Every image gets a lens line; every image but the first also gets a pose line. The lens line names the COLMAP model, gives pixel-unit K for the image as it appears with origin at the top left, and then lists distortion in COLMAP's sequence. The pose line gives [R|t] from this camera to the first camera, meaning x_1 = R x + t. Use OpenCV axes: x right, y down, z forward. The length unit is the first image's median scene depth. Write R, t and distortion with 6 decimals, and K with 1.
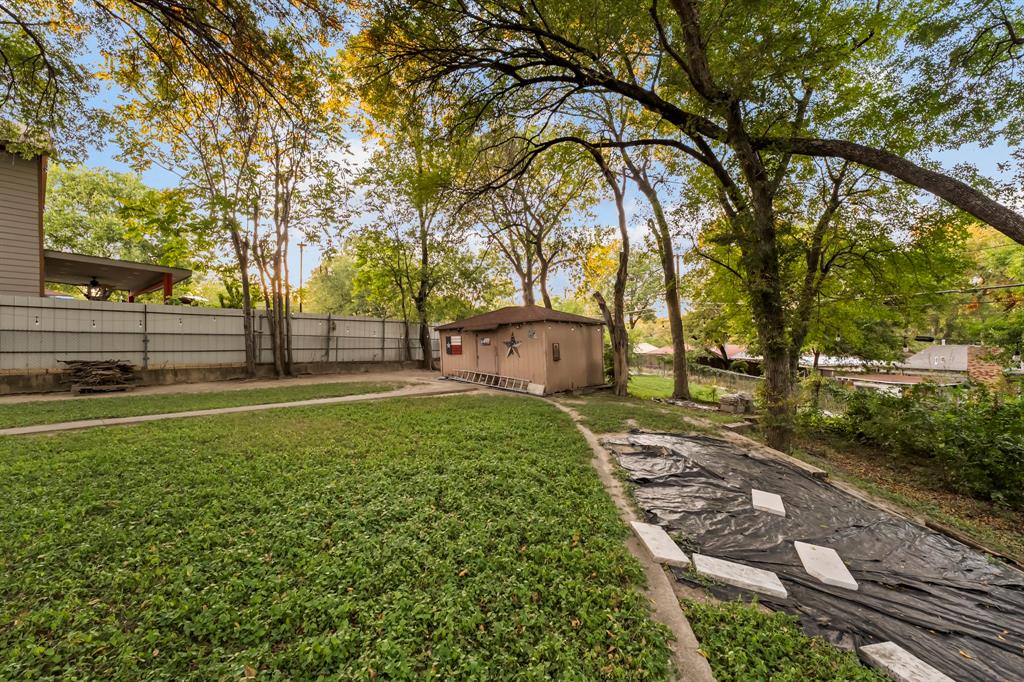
lens RADIAL K [[408.9, 0, 511.6], [0, 408.9, 340.6], [0, 0, 1]] dist [-0.014427, -0.000052]
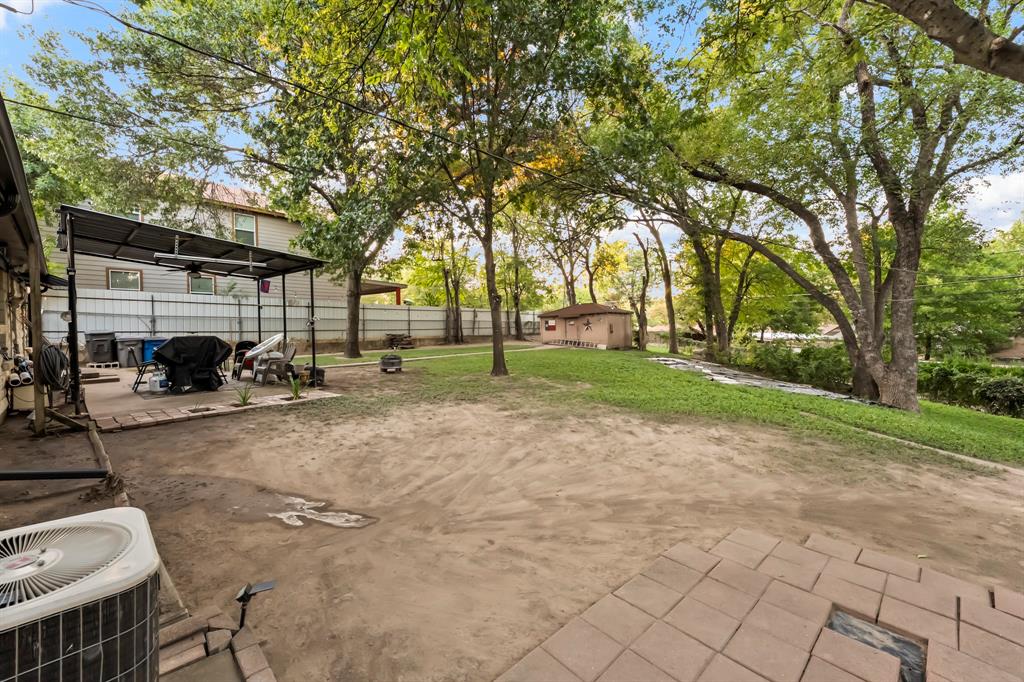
lens RADIAL K [[408.9, 0, 512.4], [0, 408.9, 338.6], [0, 0, 1]] dist [-0.014427, -0.000052]
pose [[0.999665, -0.007381, 0.024791, -0.364240], [0.006293, 0.999026, 0.043674, -0.010826], [-0.025089, -0.043504, 0.998738, -0.834283]]
